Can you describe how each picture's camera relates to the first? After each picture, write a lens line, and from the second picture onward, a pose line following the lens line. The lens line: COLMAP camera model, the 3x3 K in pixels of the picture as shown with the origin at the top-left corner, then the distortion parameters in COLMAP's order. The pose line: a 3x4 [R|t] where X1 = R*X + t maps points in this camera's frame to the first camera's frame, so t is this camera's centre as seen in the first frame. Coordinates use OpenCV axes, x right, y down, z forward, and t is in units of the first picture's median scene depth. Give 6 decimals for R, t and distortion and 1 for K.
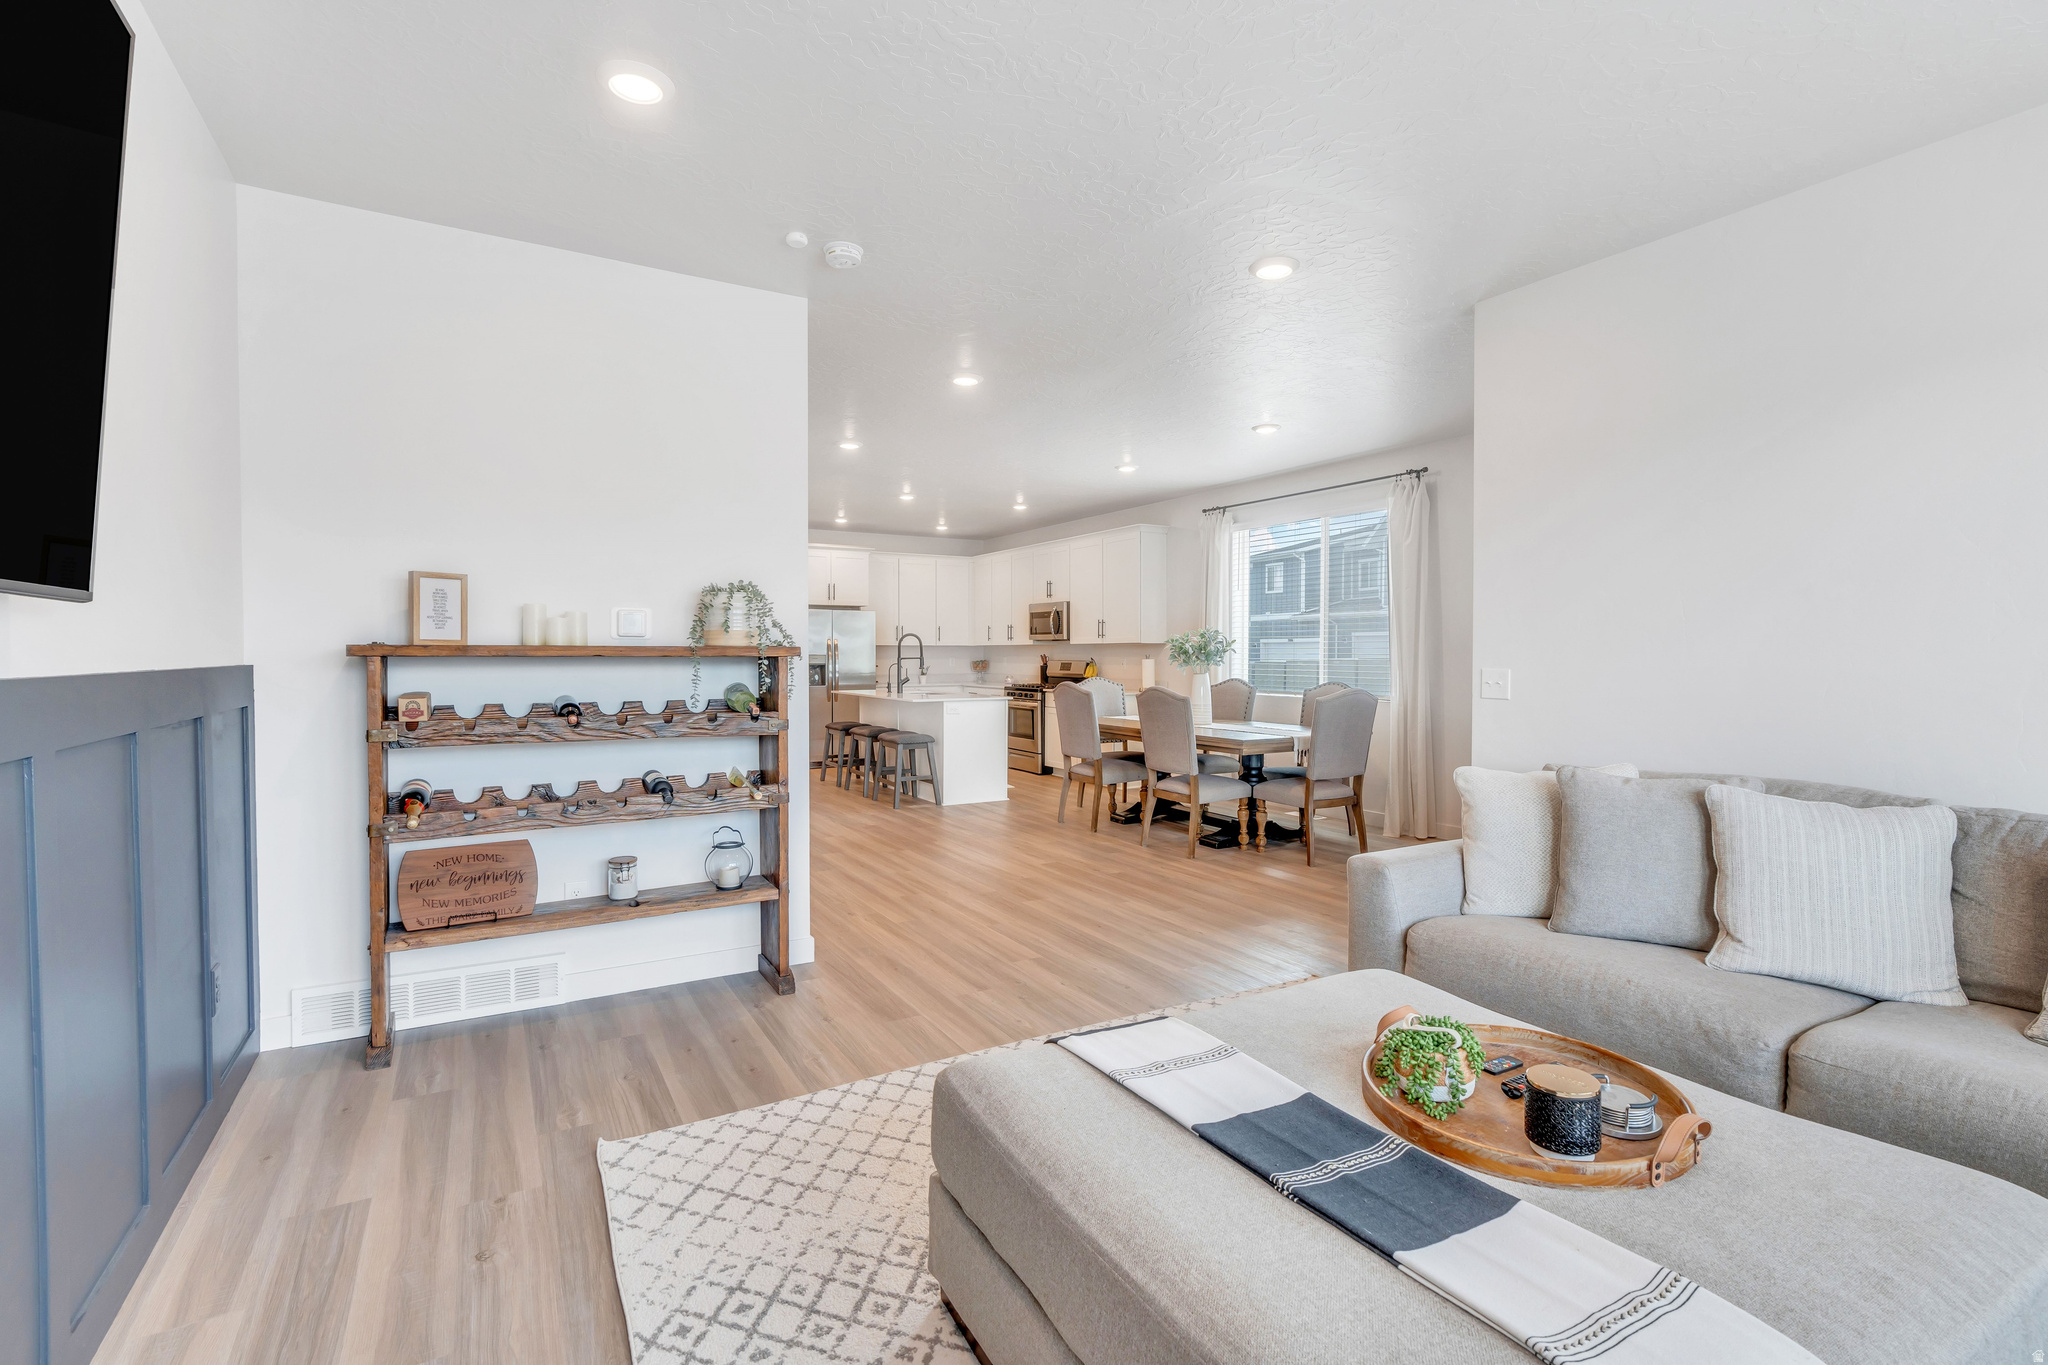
lens RADIAL K [[942.3, 0, 1026.4], [0, 942.3, 653.1], [0, 0, 1]] dist [-0.002143, -0.000035]
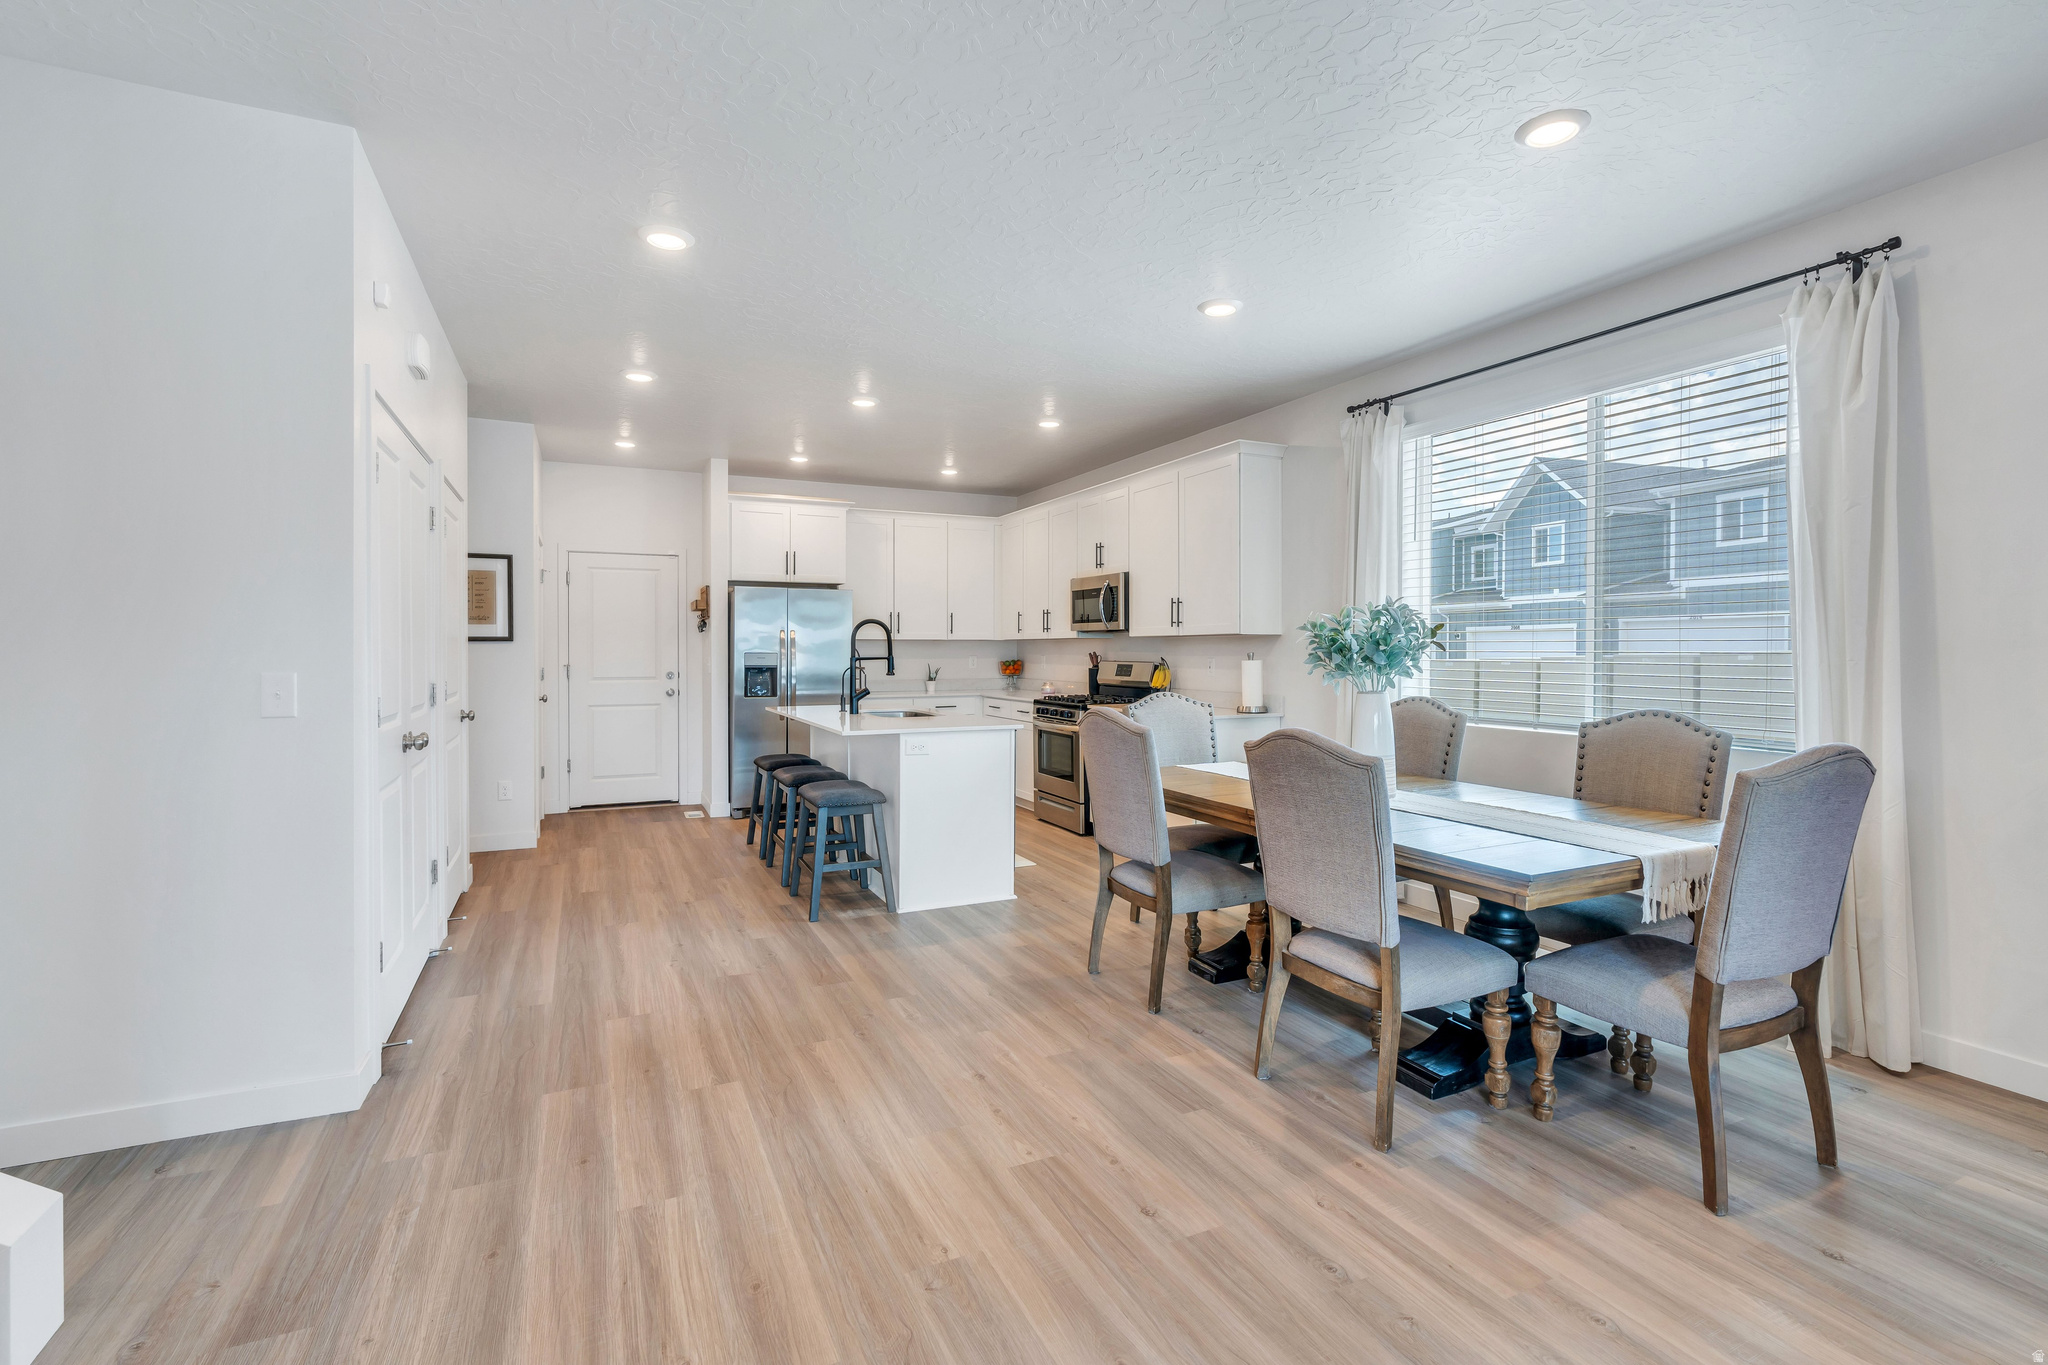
lens RADIAL K [[942.3, 0, 1026.4], [0, 942.3, 653.1], [0, 0, 1]] dist [-0.002143, -0.000035]
pose [[0.996233, 0.000683, -0.086713, 0.035788], [-0.000398, 0.999994, 0.003302, -0.000160], [0.086715, -0.003255, 0.996228, 0.378207]]
